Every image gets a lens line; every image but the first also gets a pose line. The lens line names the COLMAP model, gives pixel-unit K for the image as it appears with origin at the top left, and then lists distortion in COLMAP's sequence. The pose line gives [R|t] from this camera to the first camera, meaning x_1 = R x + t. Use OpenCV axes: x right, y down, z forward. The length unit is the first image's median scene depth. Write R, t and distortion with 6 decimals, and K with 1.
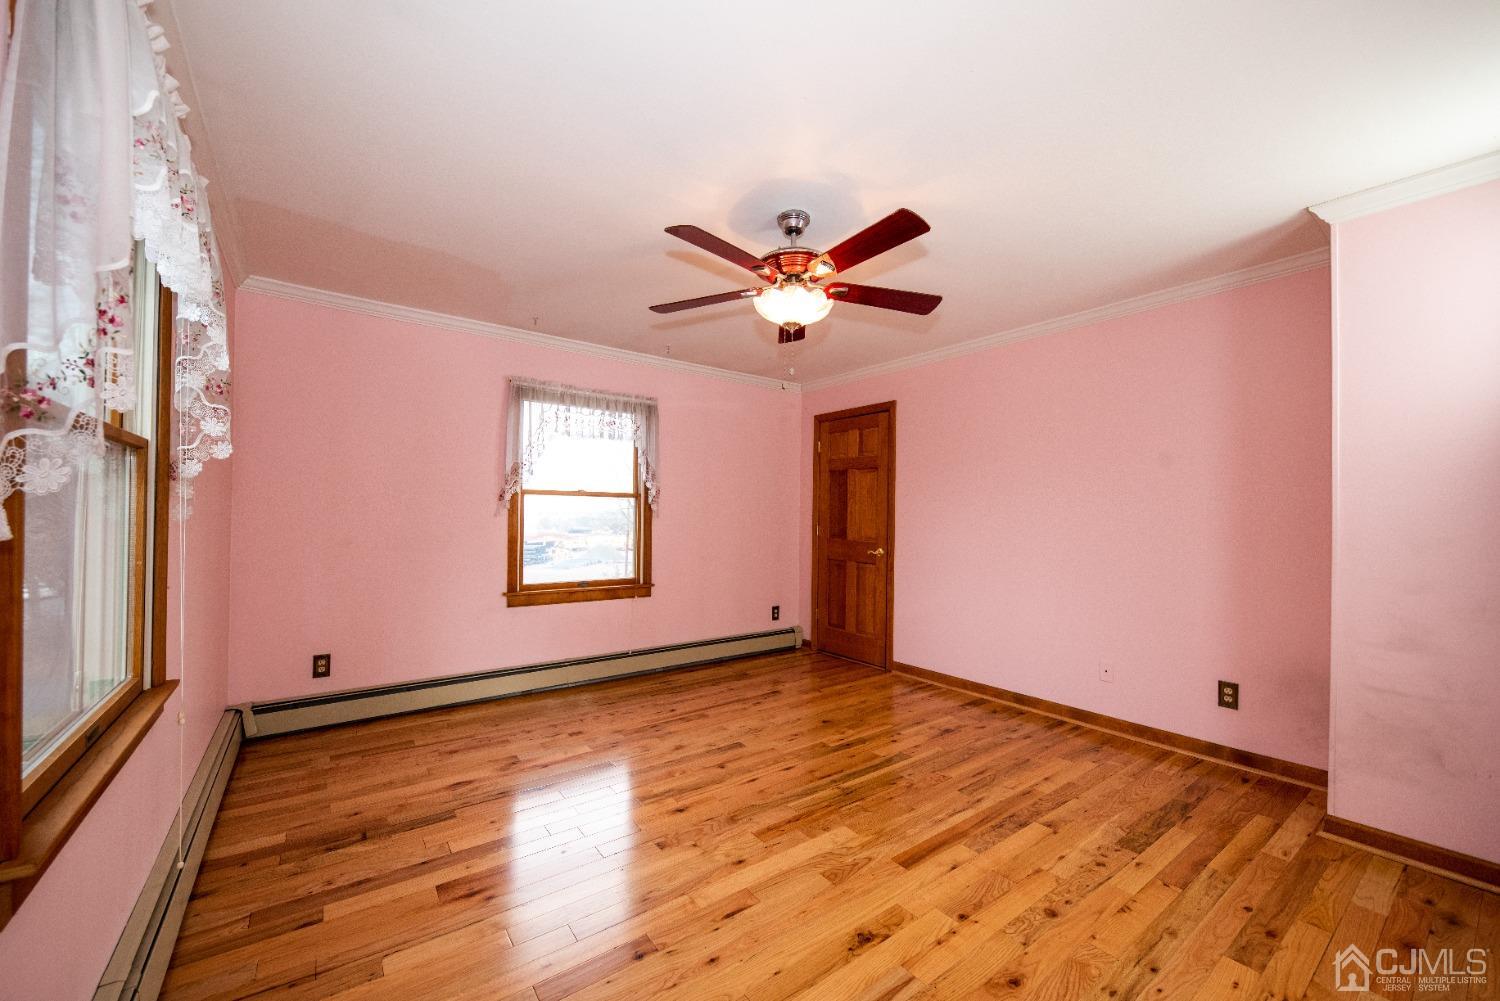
lens RADIAL K [[595.3, 0, 771.4], [0, 595.3, 521.7], [0, 0, 1]] dist [-0.001751, -0.000562]
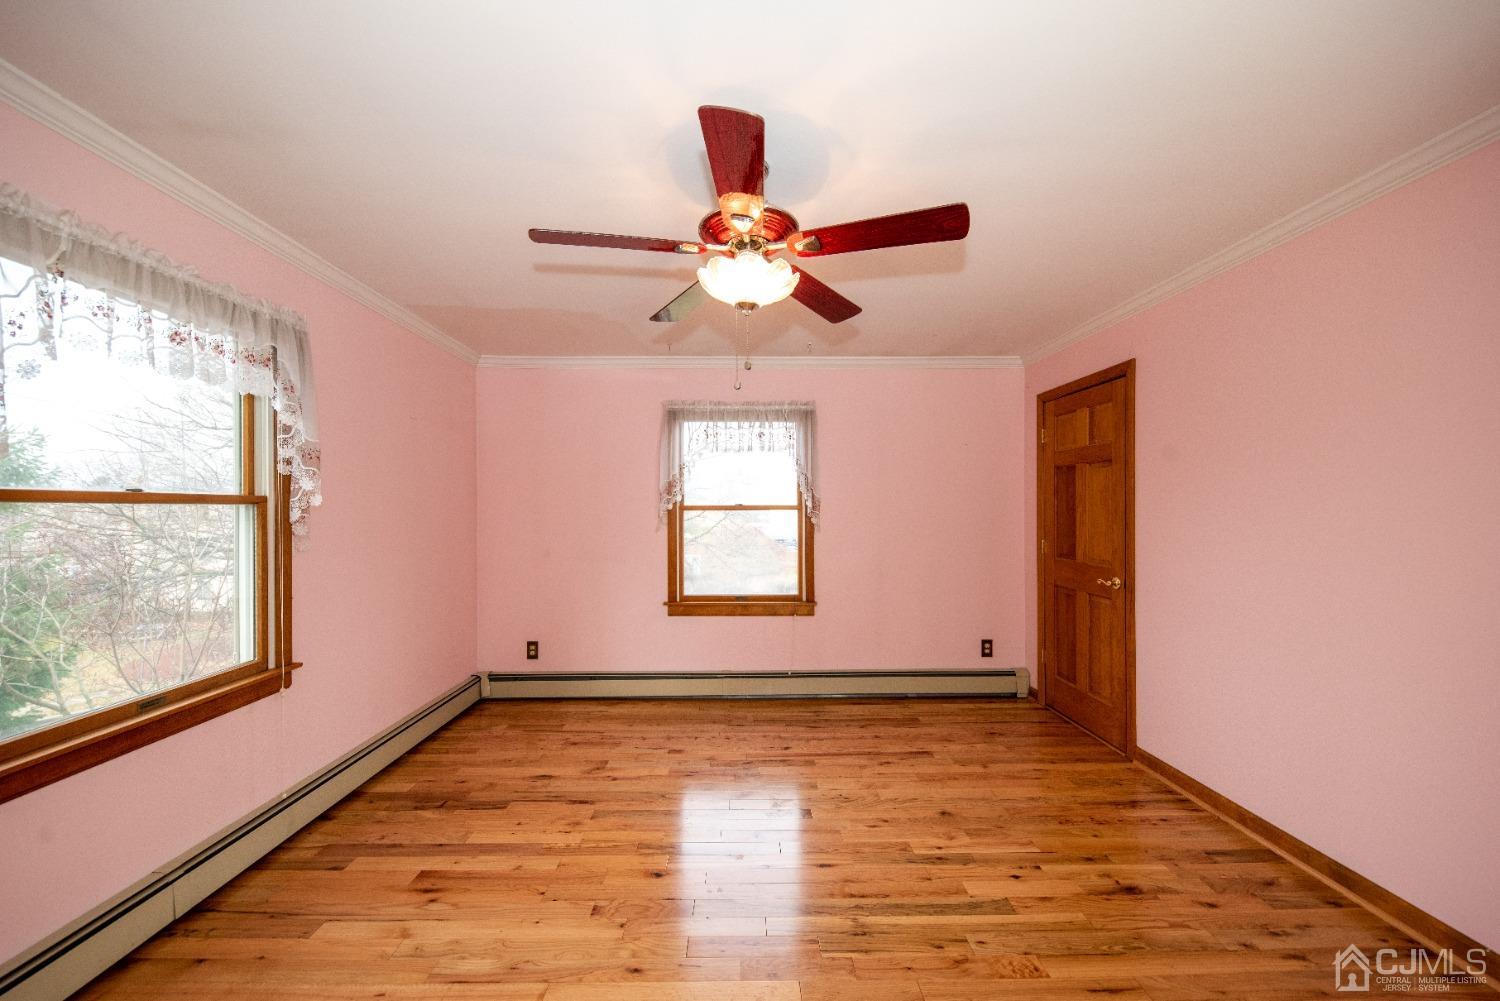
lens RADIAL K [[584.6, 0, 739.8], [0, 584.6, 517.2], [0, 0, 1]] dist [0.002003, -0.001968]
pose [[0.790888, -0.005131, -0.611940, 0.300213], [0.006546, 0.999979, 0.000075, -0.032693], [0.611926, -0.004065, 0.790904, 0.235354]]
